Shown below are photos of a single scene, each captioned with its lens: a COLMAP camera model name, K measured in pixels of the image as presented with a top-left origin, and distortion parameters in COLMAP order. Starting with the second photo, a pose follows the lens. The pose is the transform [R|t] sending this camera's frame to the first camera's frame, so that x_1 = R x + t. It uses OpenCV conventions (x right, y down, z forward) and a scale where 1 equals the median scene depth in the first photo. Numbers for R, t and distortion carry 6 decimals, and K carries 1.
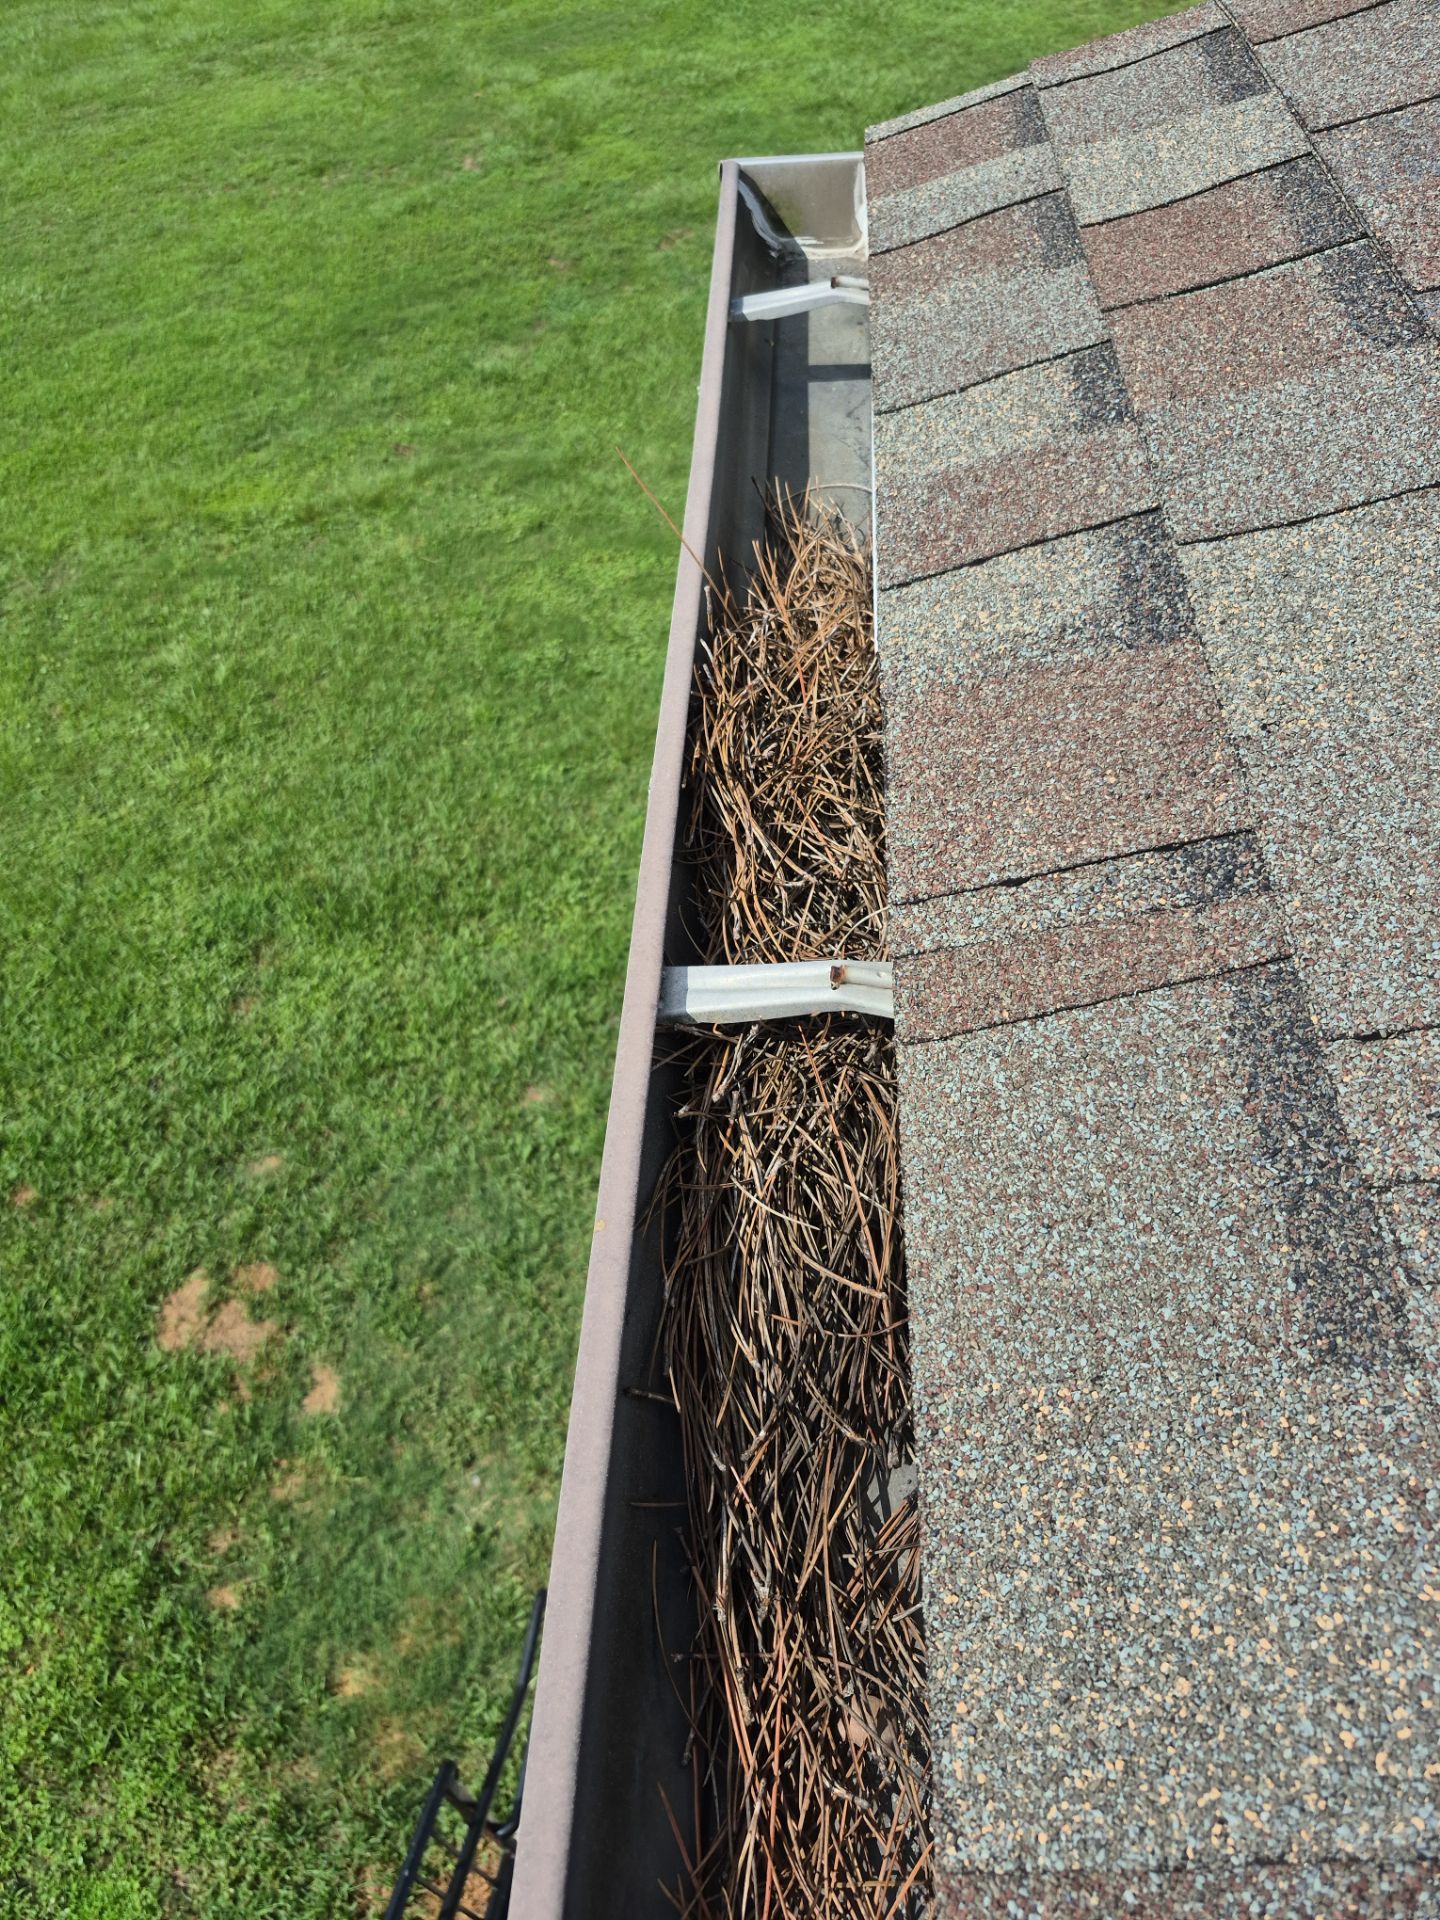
lens RADIAL K [[1442.0, 0, 718.7], [0, 1442.0, 958.3], [0, 0, 1]] dist [0.051332, -0.000026]
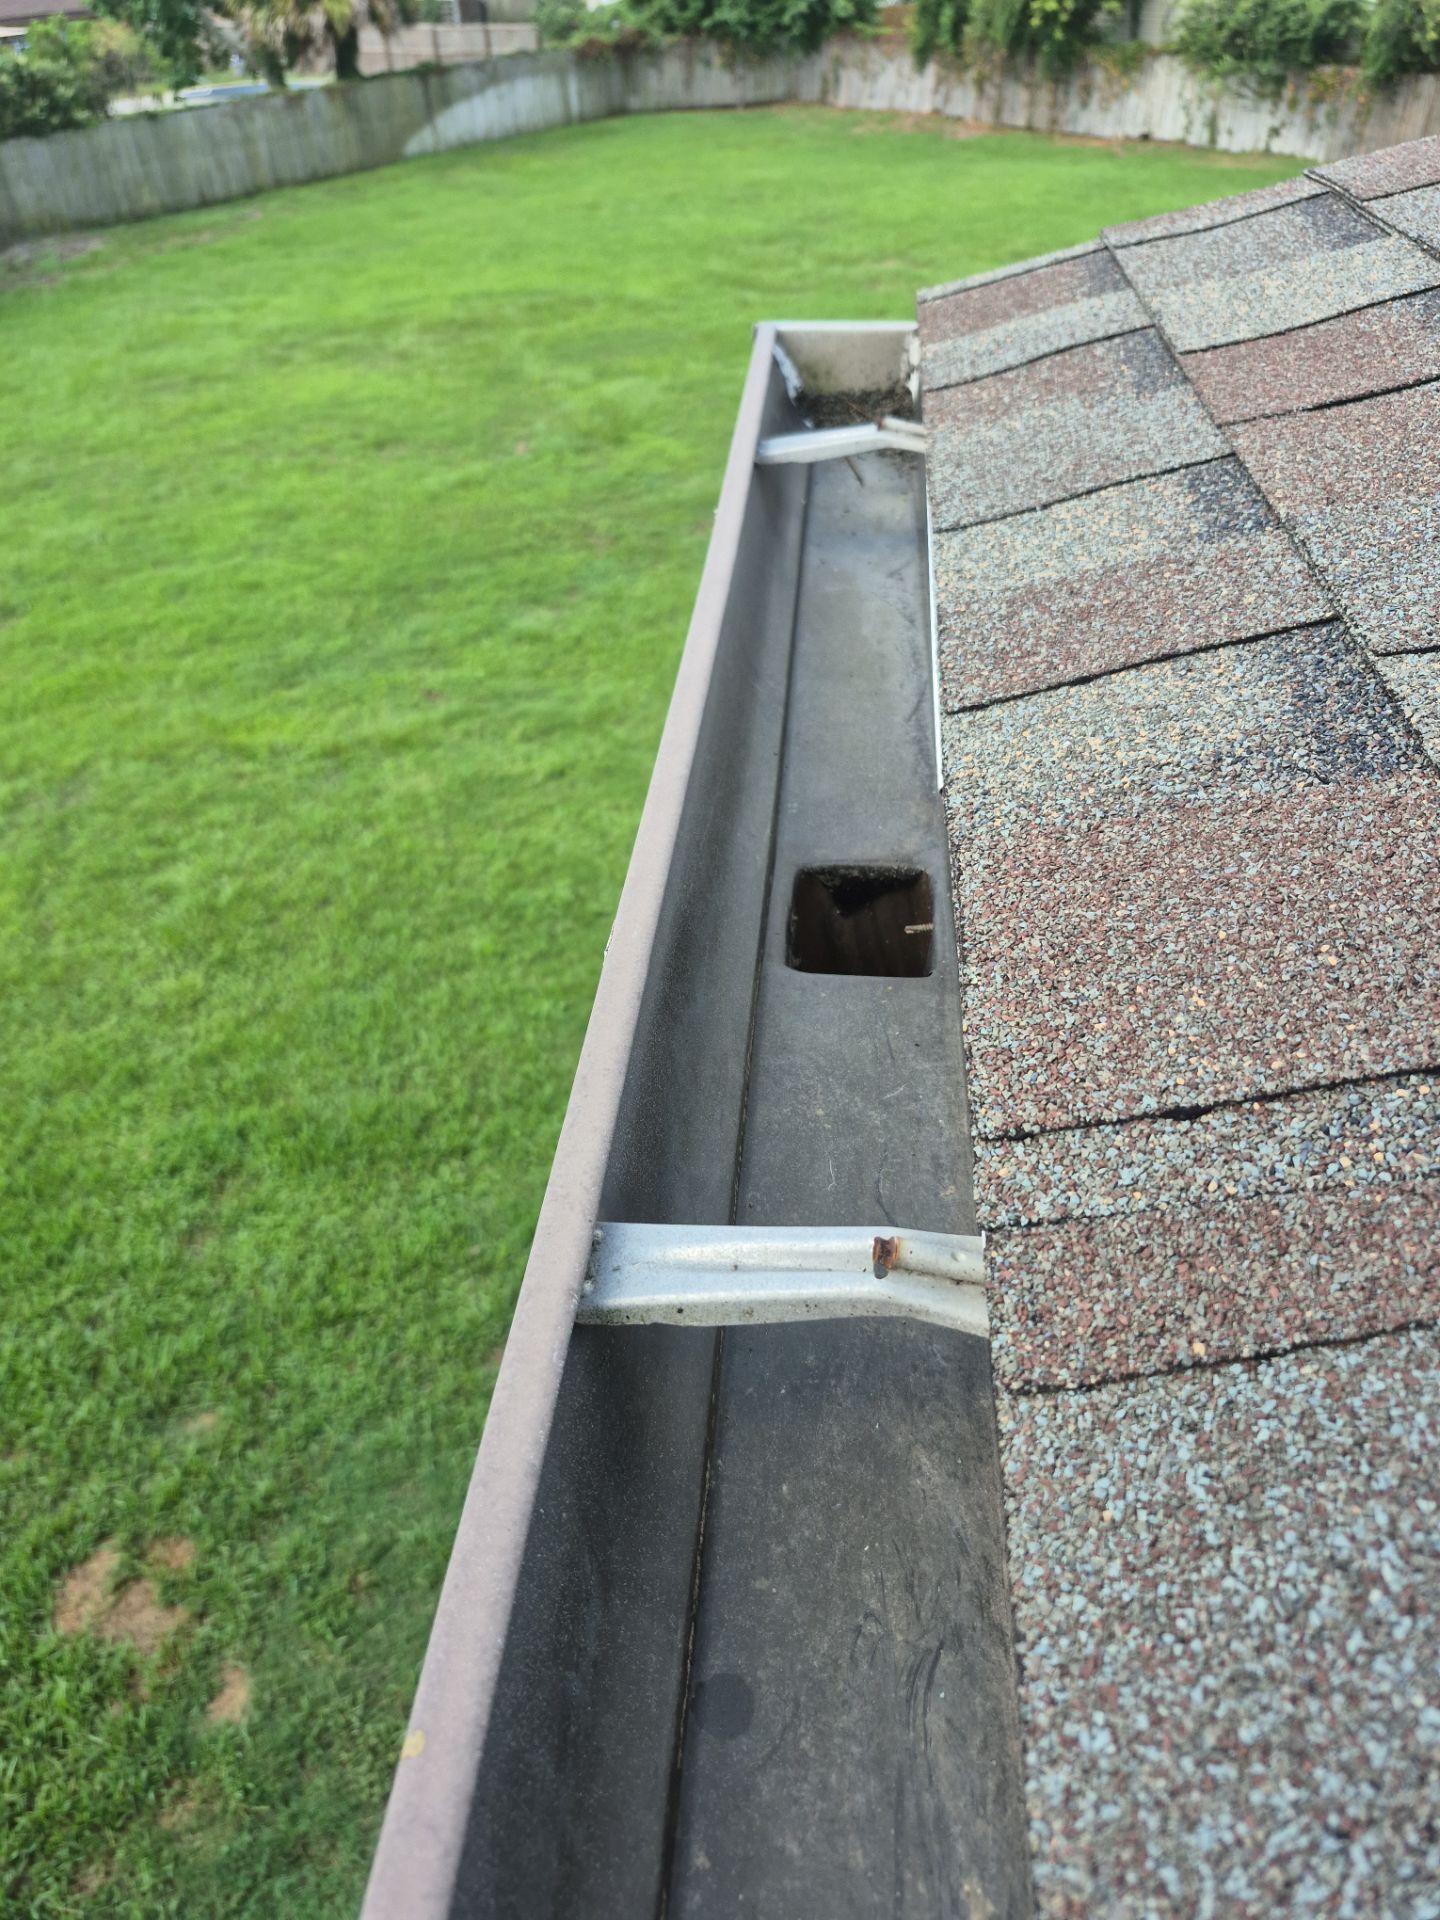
lens RADIAL K [[1405.8, 0, 731.3], [0, 1405.8, 932.6], [0, 0, 1]] dist [0.063547, -0.082669]
pose [[0.998502, 0.054695, 0.001136, 0.006843], [-0.053407, 0.979063, -0.196428, -0.000261], [-0.011856, 0.196073, 0.980518, 0.254230]]
